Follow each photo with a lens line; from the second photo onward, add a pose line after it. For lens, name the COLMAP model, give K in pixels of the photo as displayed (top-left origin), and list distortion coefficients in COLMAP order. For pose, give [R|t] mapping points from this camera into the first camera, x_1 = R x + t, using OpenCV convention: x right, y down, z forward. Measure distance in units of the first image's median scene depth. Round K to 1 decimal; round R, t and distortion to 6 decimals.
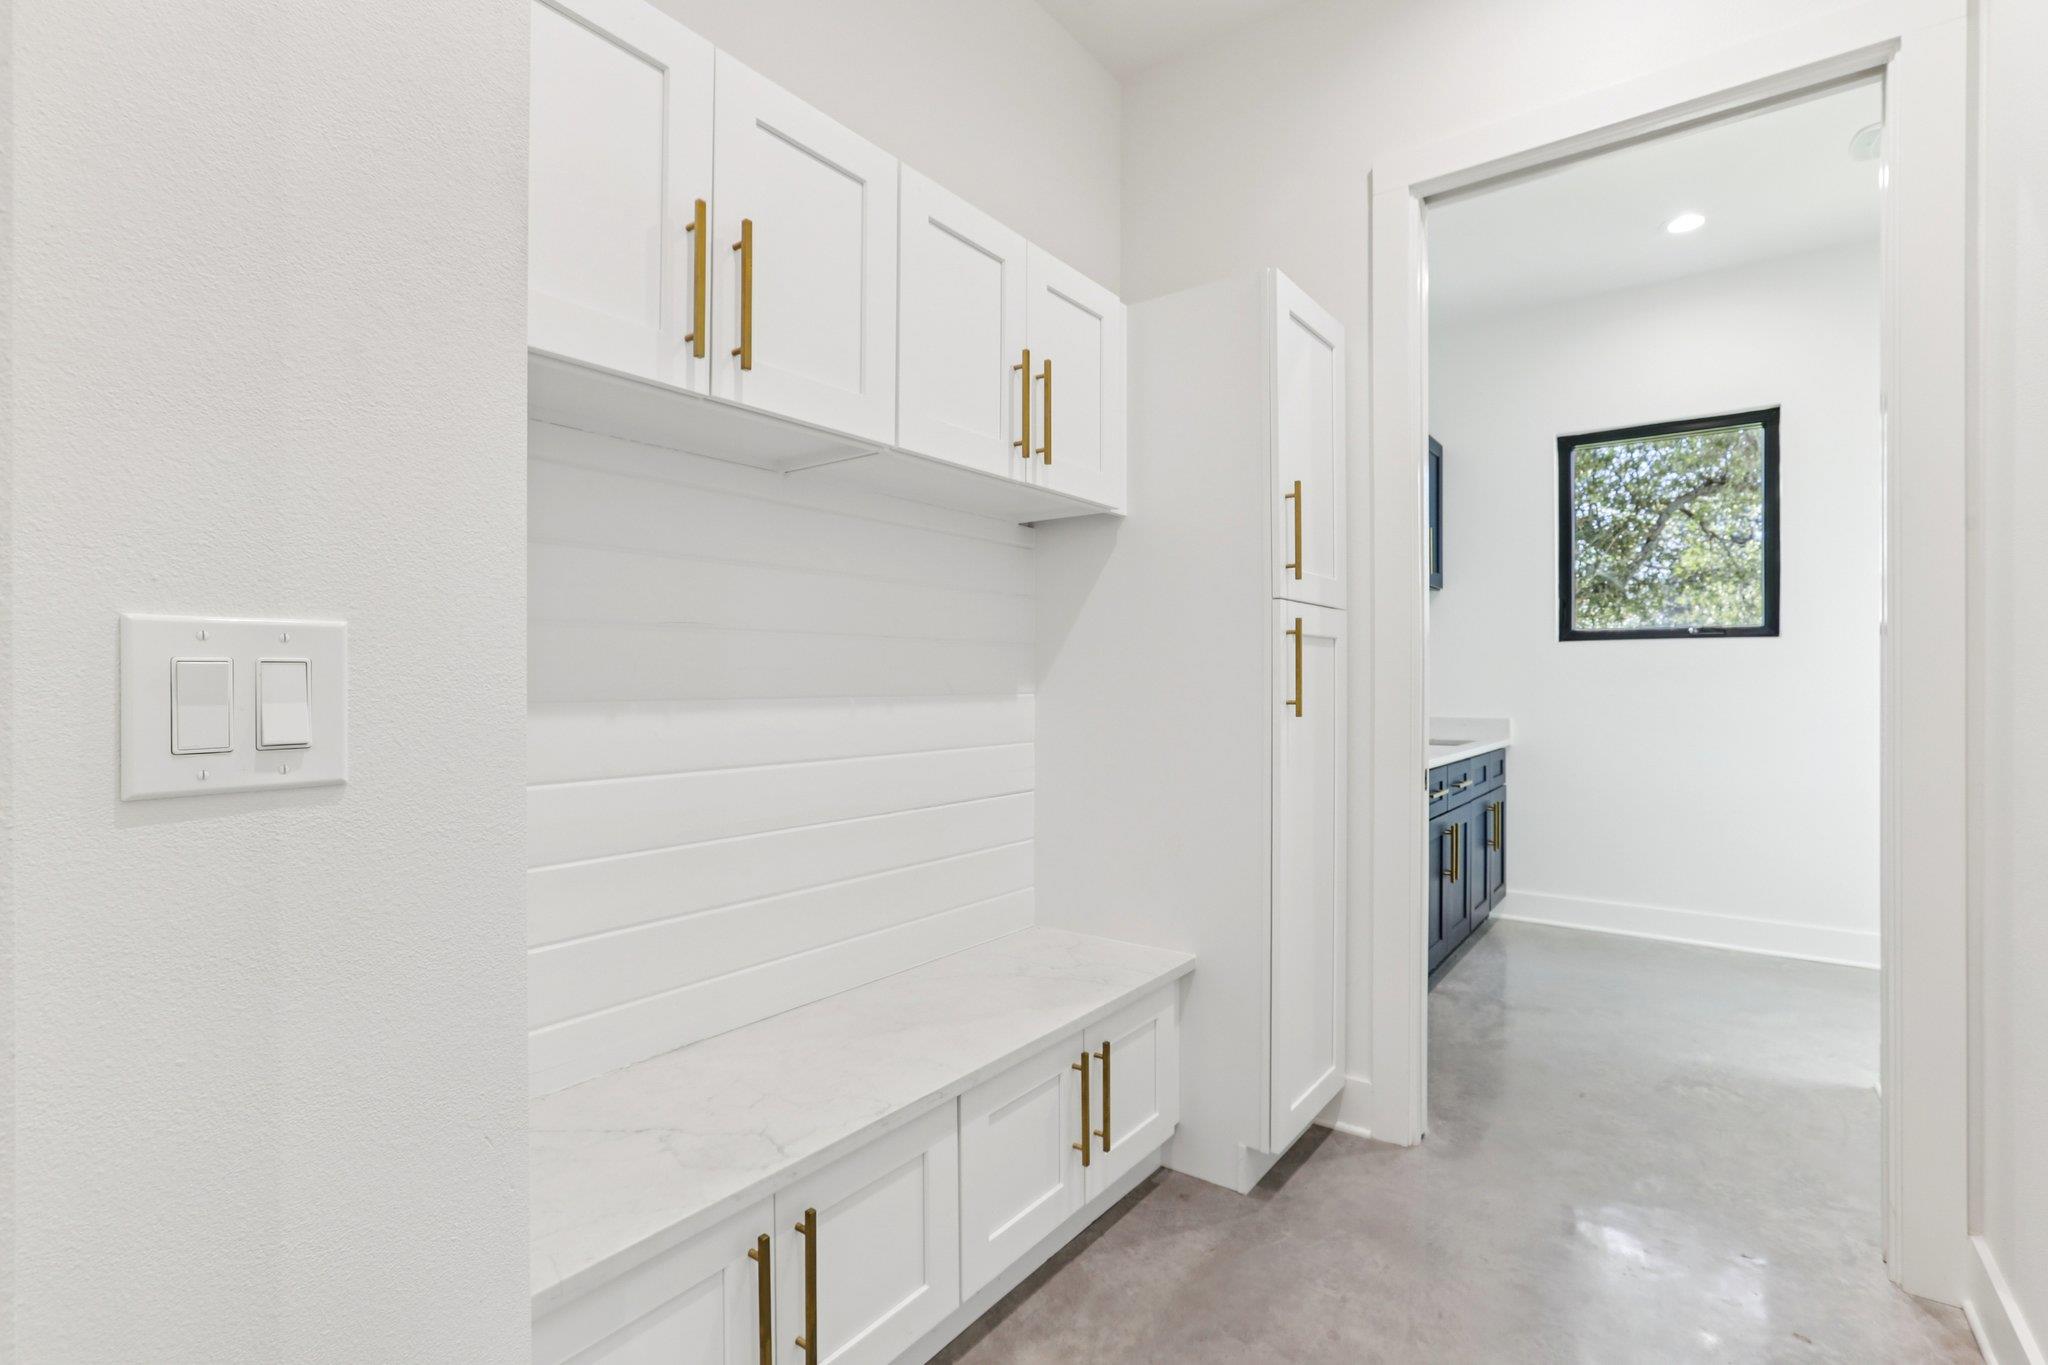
lens RADIAL K [[936.3, 0, 1027.2], [0, 936.3, 676.1], [0, 0, 1]] dist [0.011709, 0.000191]
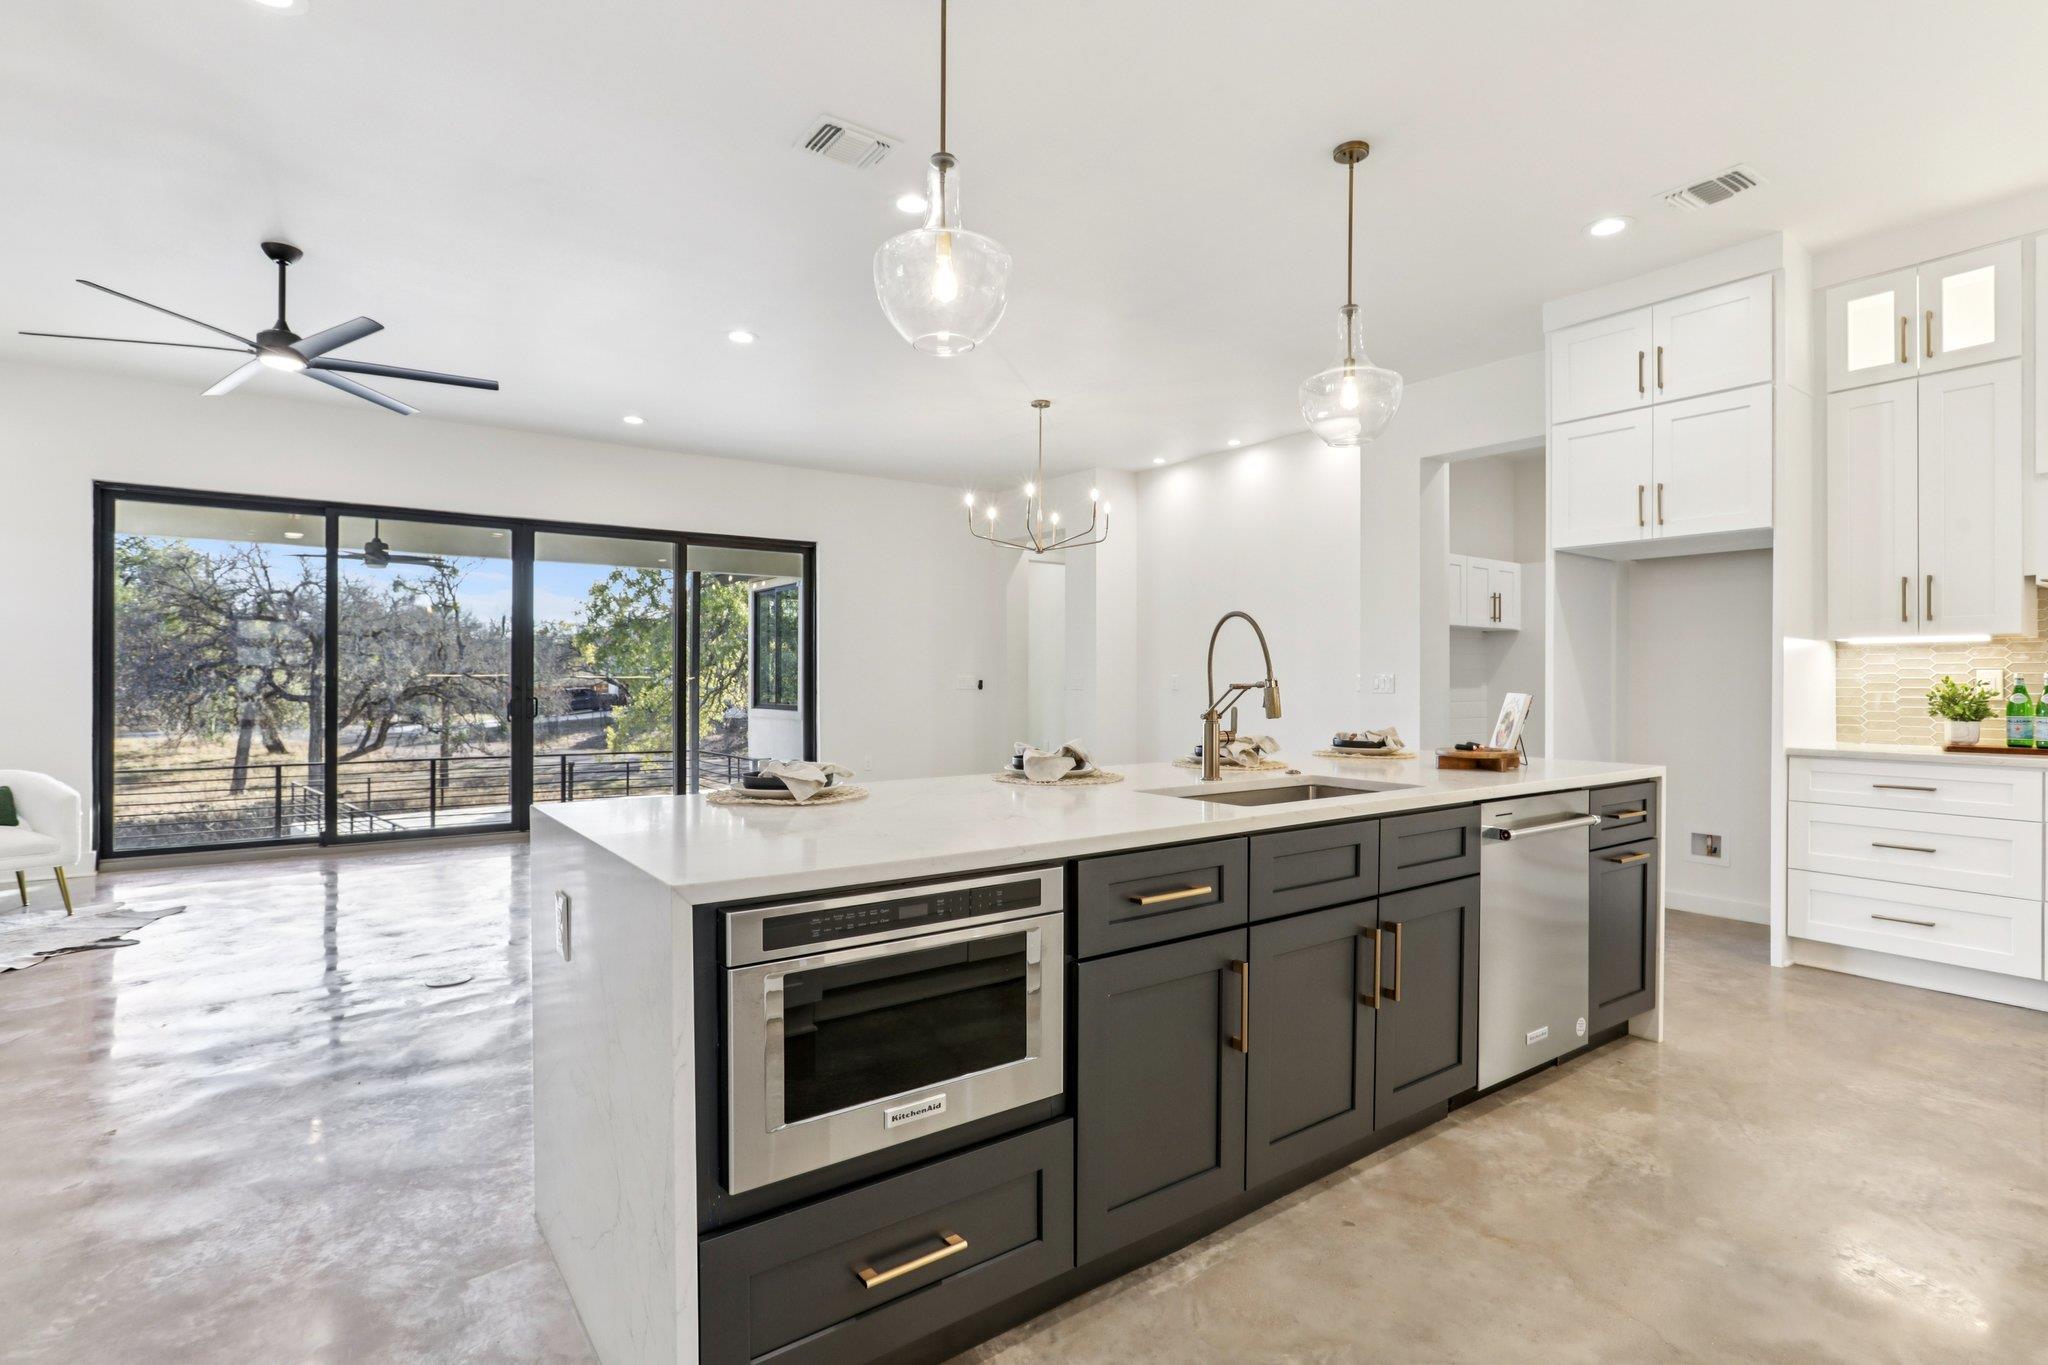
lens RADIAL K [[1004.0, 0, 1021.0], [0, 1004.0, 687.5], [0, 0, 1]] dist [-0.000746, -0.000303]
pose [[0.959982, 0.007147, -0.279970, -0.652985], [-0.004935, 0.999951, 0.008602, 0.003354], [0.280018, -0.006876, 0.959970, -3.180862]]
